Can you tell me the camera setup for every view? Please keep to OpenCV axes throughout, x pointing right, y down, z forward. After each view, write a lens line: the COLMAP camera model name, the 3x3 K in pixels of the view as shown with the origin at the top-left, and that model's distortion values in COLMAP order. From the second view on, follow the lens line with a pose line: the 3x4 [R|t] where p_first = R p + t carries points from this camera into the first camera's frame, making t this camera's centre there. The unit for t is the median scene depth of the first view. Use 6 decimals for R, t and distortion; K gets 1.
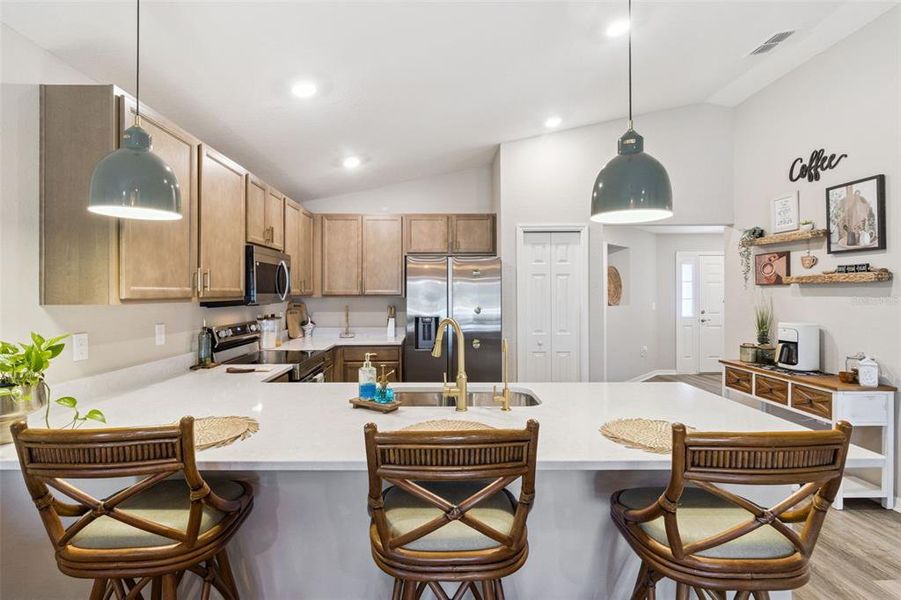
lens RADIAL K [[439.8, 0, 443.3], [0, 439.8, 294.5], [0, 0, 1]] dist [-0.002939, -0.000352]
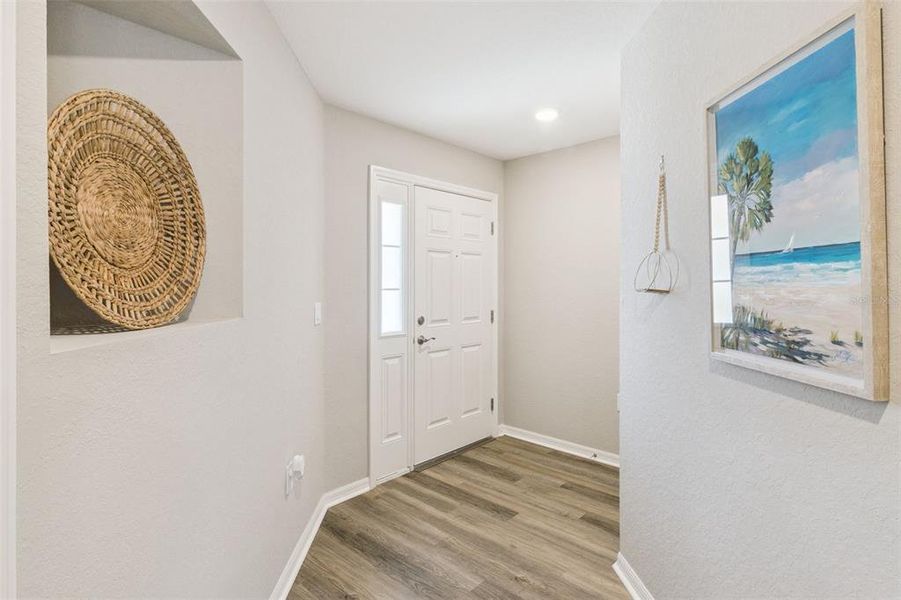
lens RADIAL K [[439.8, 0, 443.3], [0, 439.8, 294.5], [0, 0, 1]] dist [-0.002939, -0.000352]
pose [[0.694238, -0.008467, 0.719695, 0.619920], [0.002745, 0.999955, 0.009116, 0.022190], [-0.719740, -0.004353, 0.694230, 1.429208]]
